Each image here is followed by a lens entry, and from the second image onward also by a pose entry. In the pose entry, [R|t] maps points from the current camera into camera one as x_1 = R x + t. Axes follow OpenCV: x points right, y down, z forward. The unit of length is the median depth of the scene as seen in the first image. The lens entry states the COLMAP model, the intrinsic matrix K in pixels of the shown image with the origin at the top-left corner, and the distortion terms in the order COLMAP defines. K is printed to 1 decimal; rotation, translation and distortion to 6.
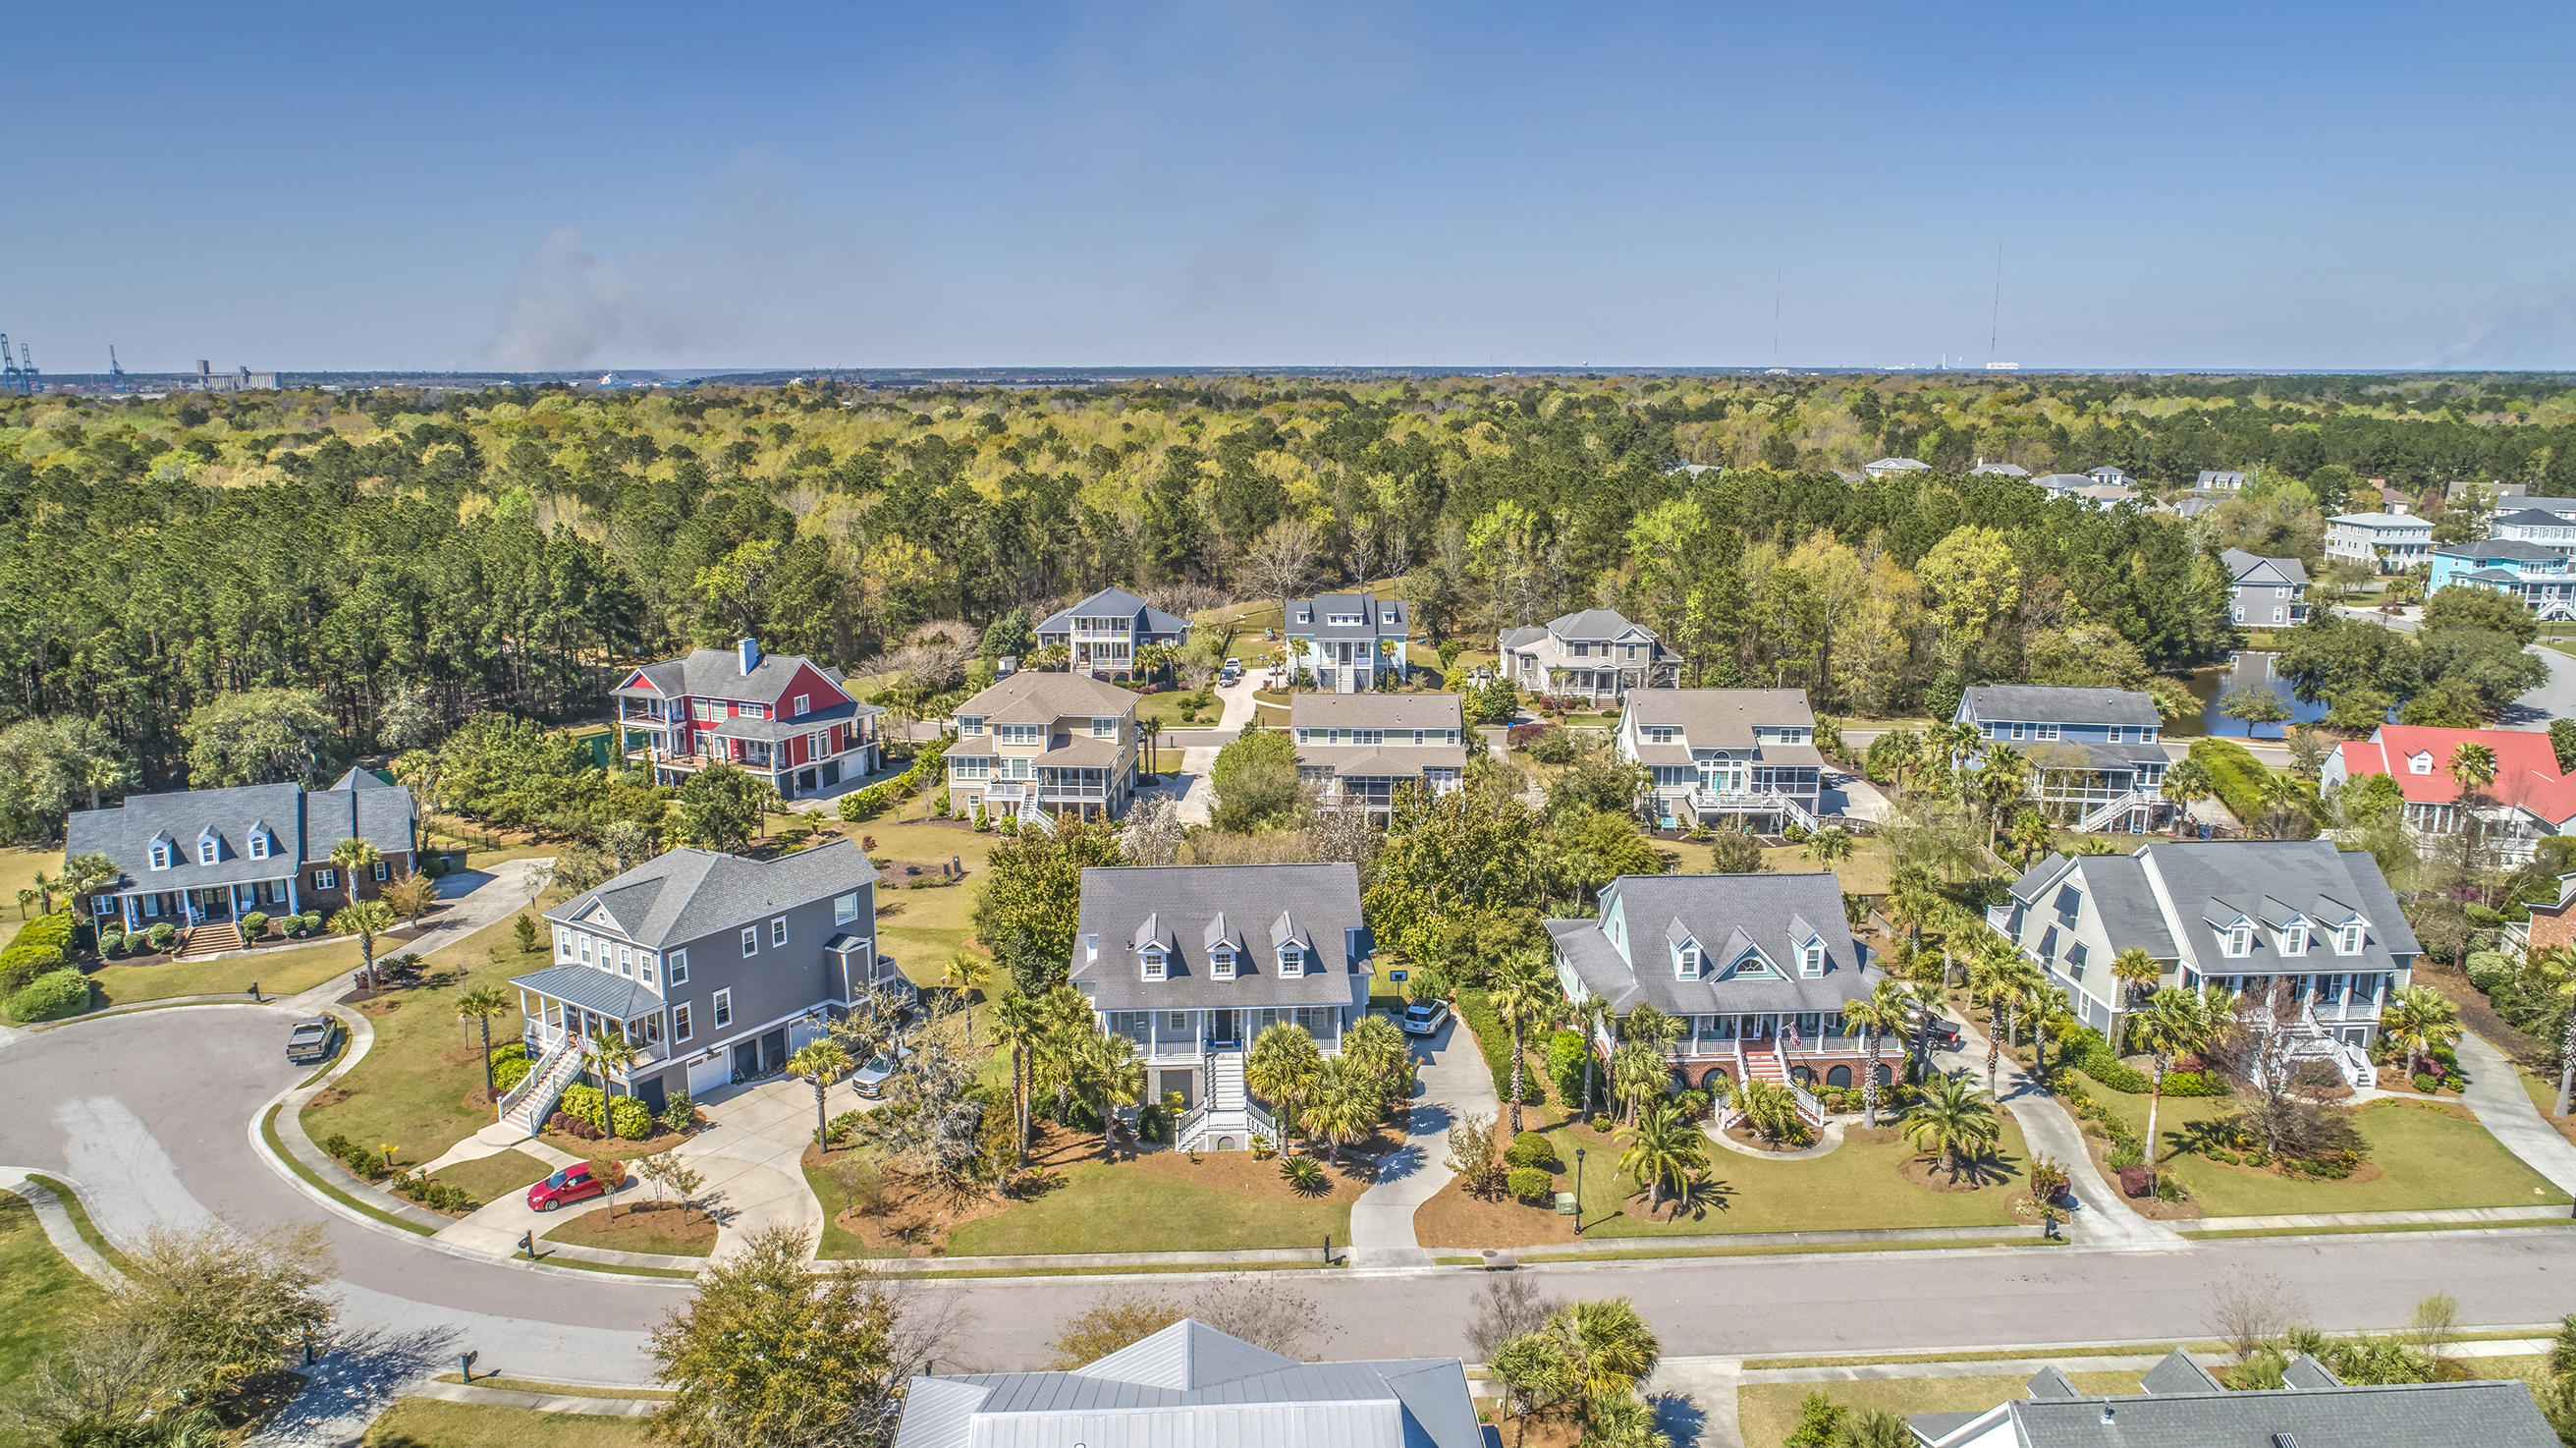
lens RADIAL K [[1728.8, 0, 1304.5], [0, 1728.8, 714.3], [0, 0, 1]] dist [-0.027102, 0.013999]
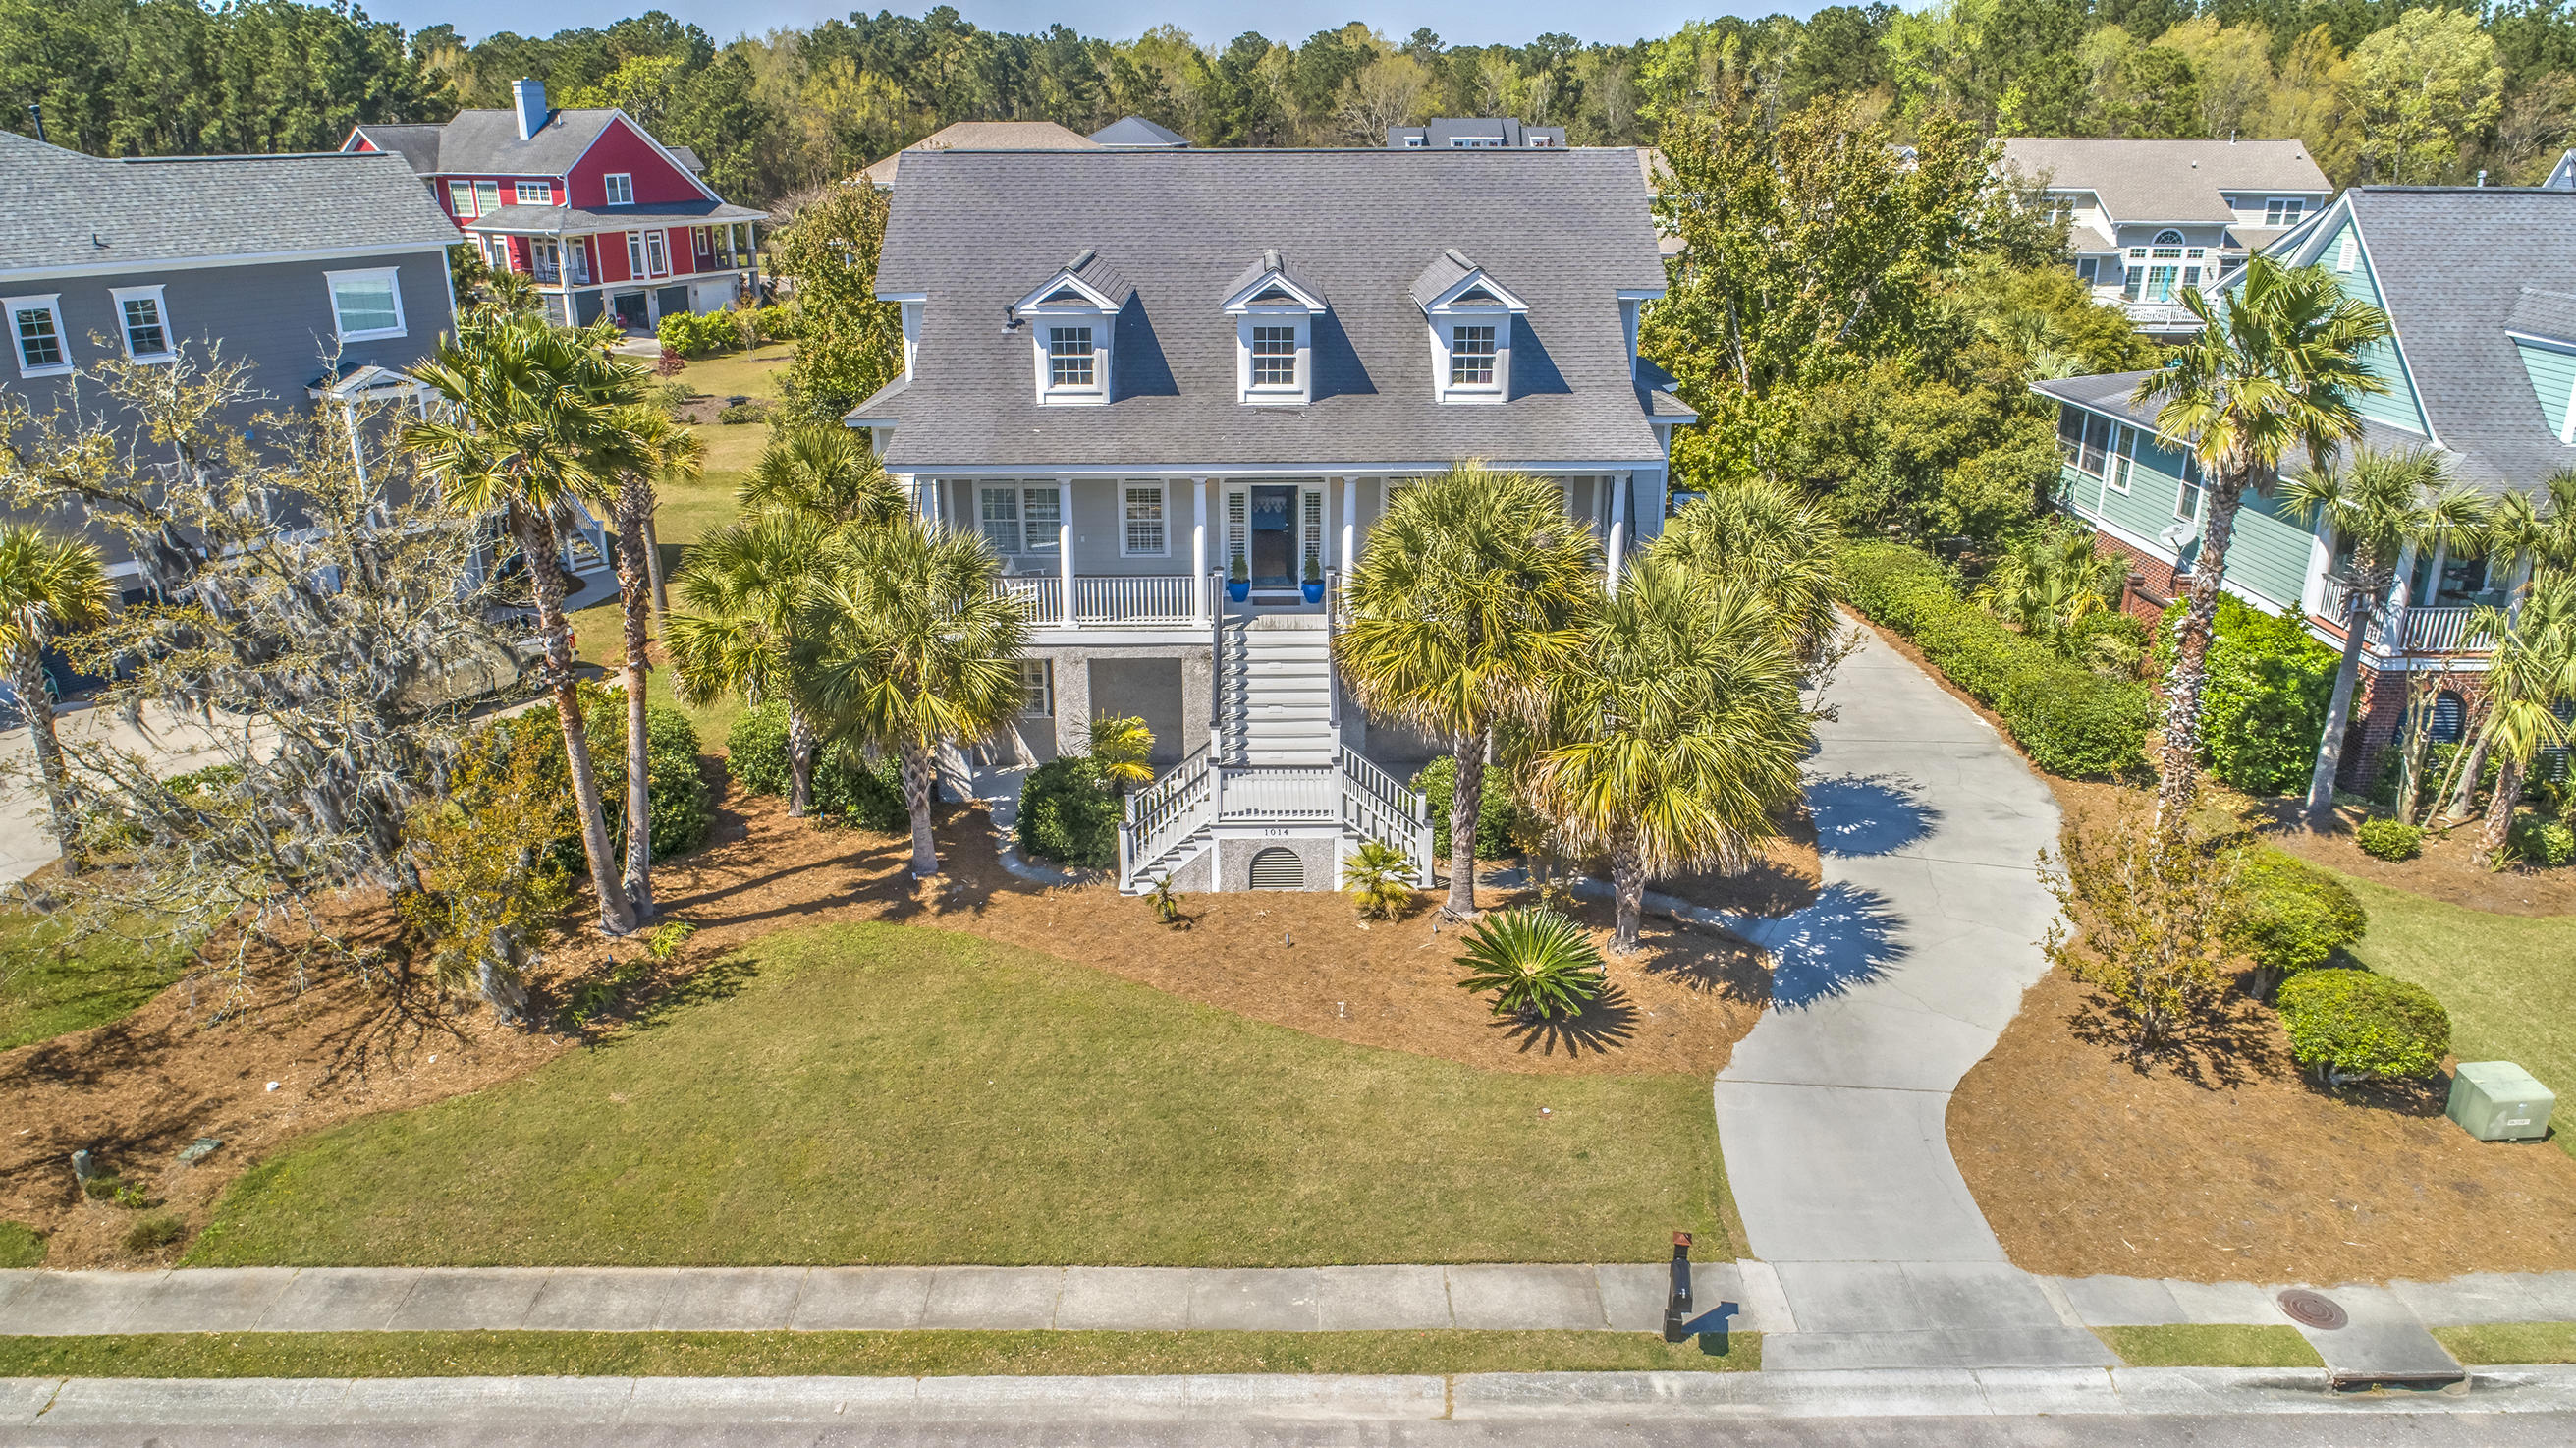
lens RADIAL K [[1728.8, 0, 1292.4], [0, 1728.8, 729.5], [0, 0, 1]] dist [-0.027102, 0.013999]
pose [[0.998621, 0.015899, -0.050034, -0.023460], [-0.008414, 0.989190, 0.146401, 0.156112], [0.051821, -0.145778, 0.987959, 0.608578]]
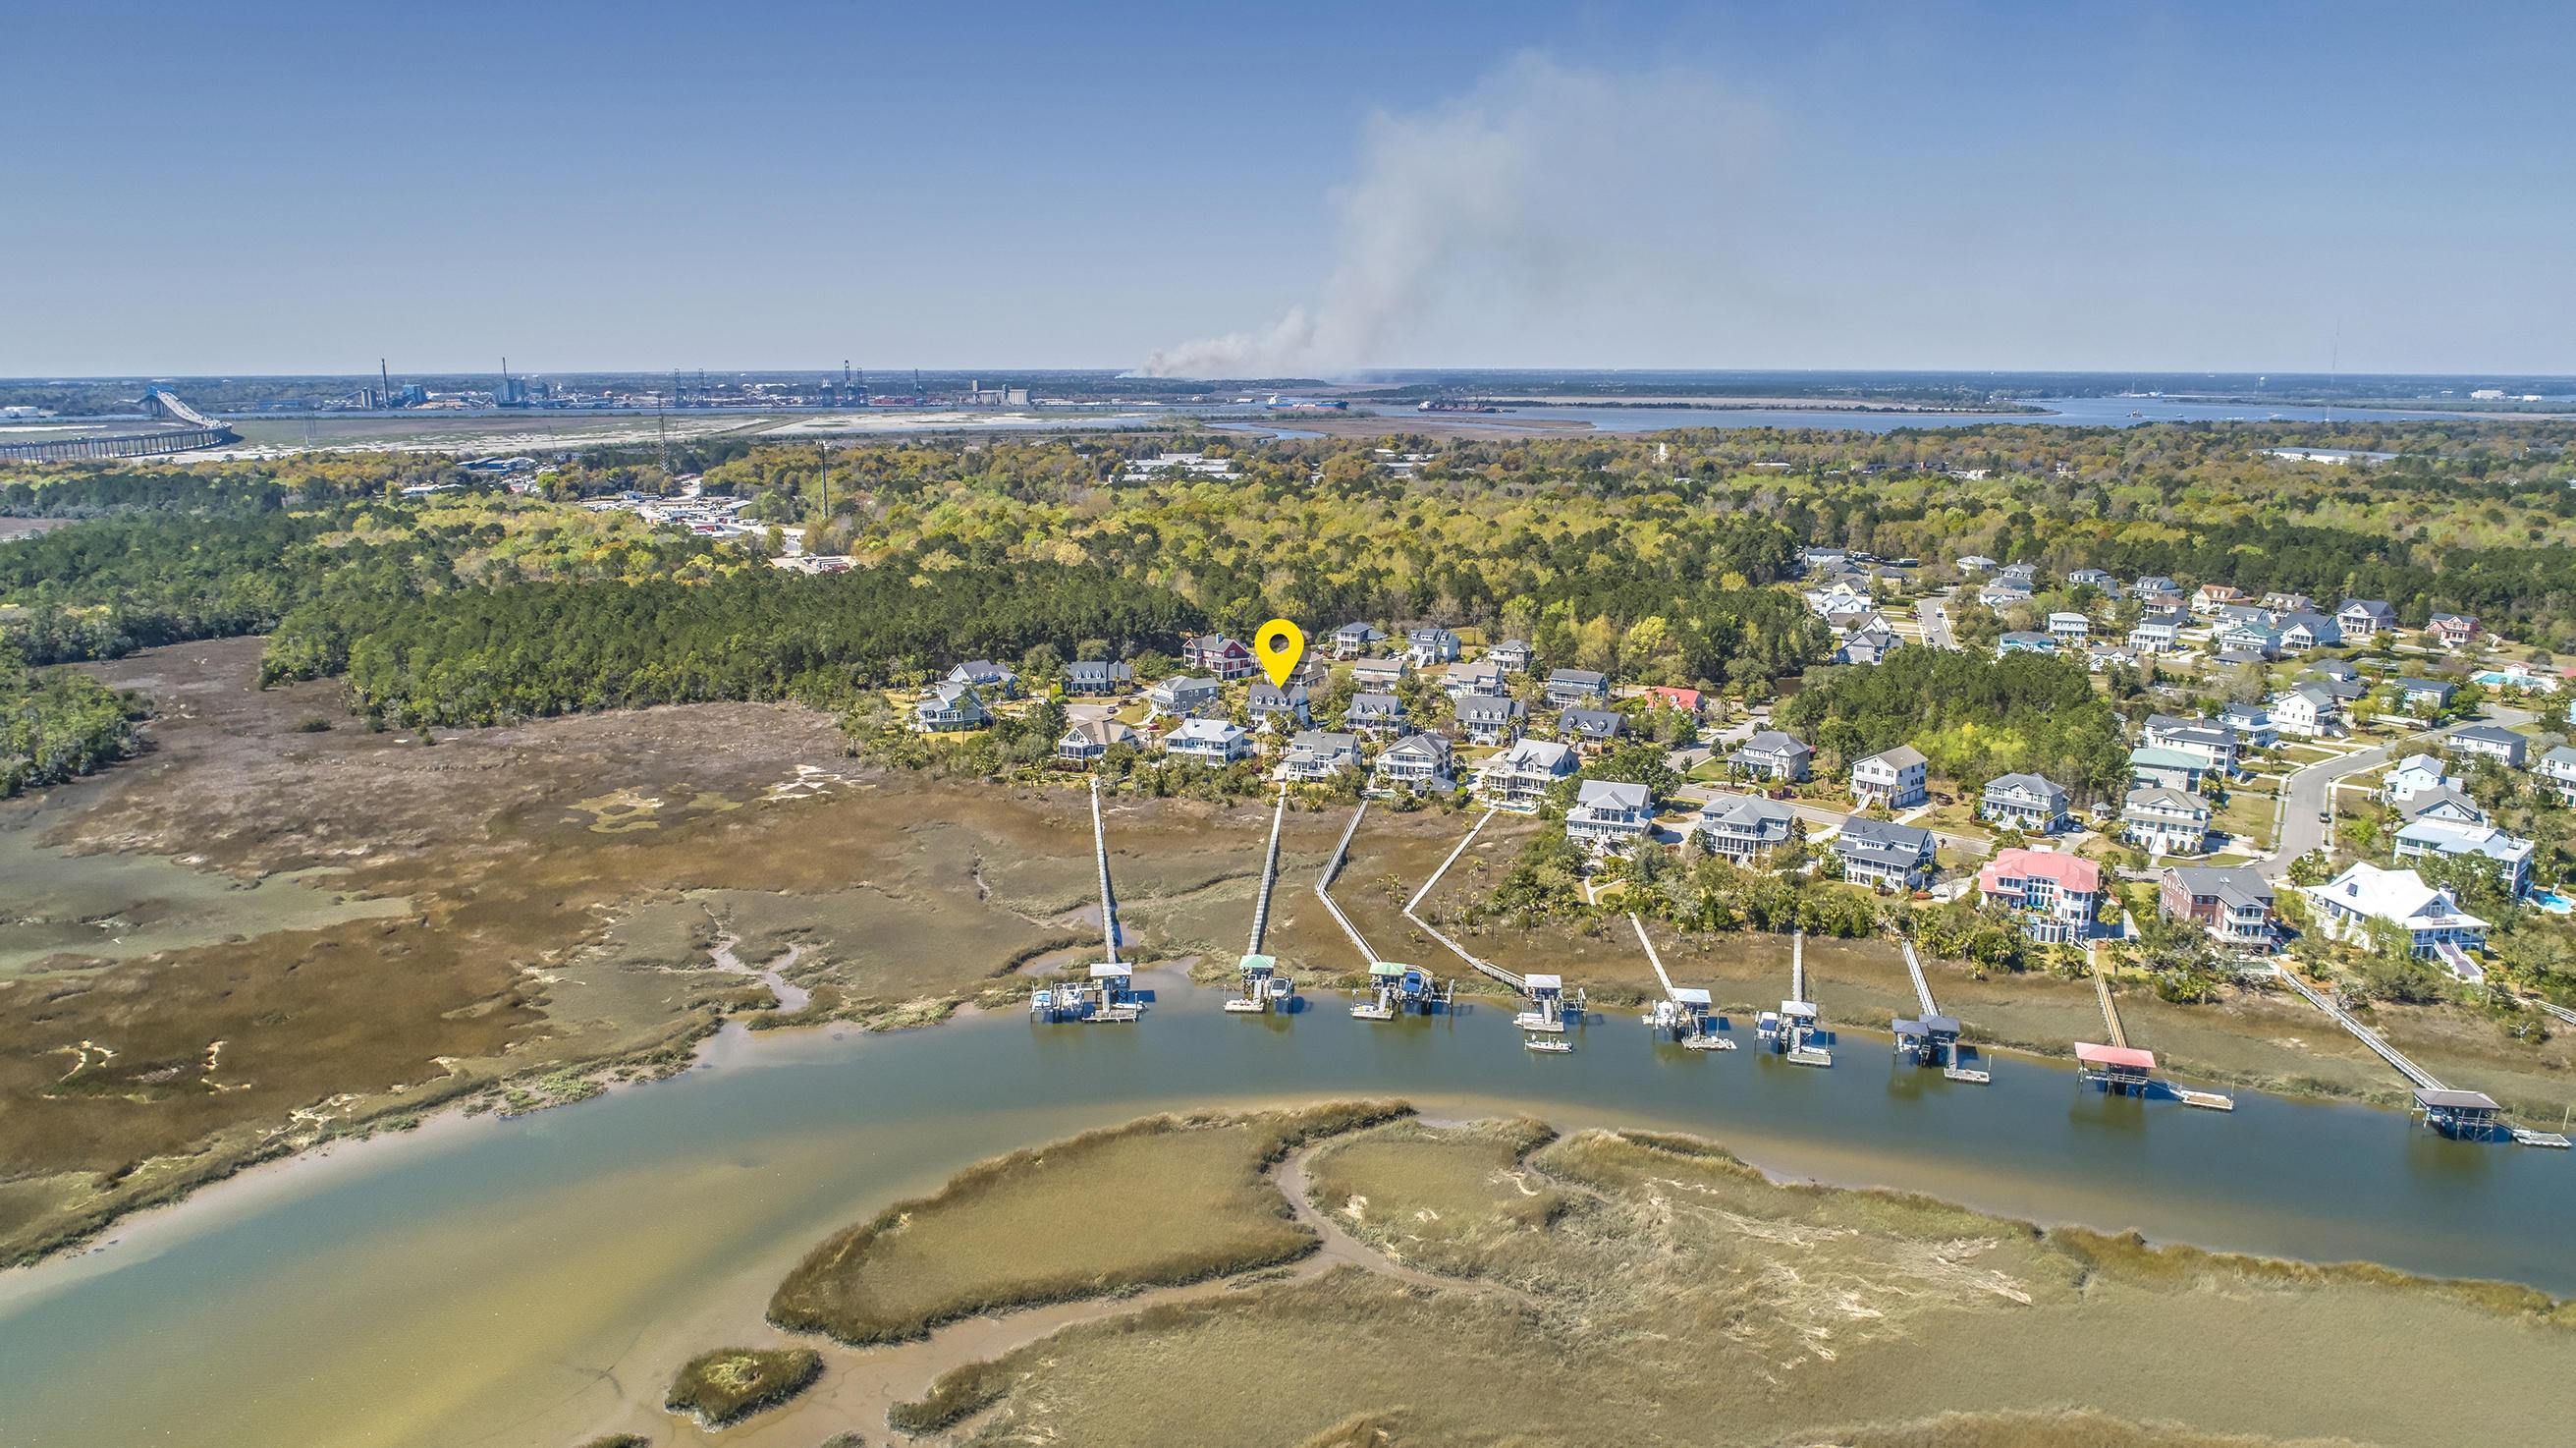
lens RADIAL K [[1728.8, 0, 1279.4], [0, 1728.8, 726.4], [0, 0, 1]] dist [-0.027102, 0.013999]
pose [[0.926885, 0.076604, -0.367446, 1.761398], [-0.073716, 0.997039, 0.021909, 0.095155], [0.368036, 0.006780, 0.929787, -3.563889]]
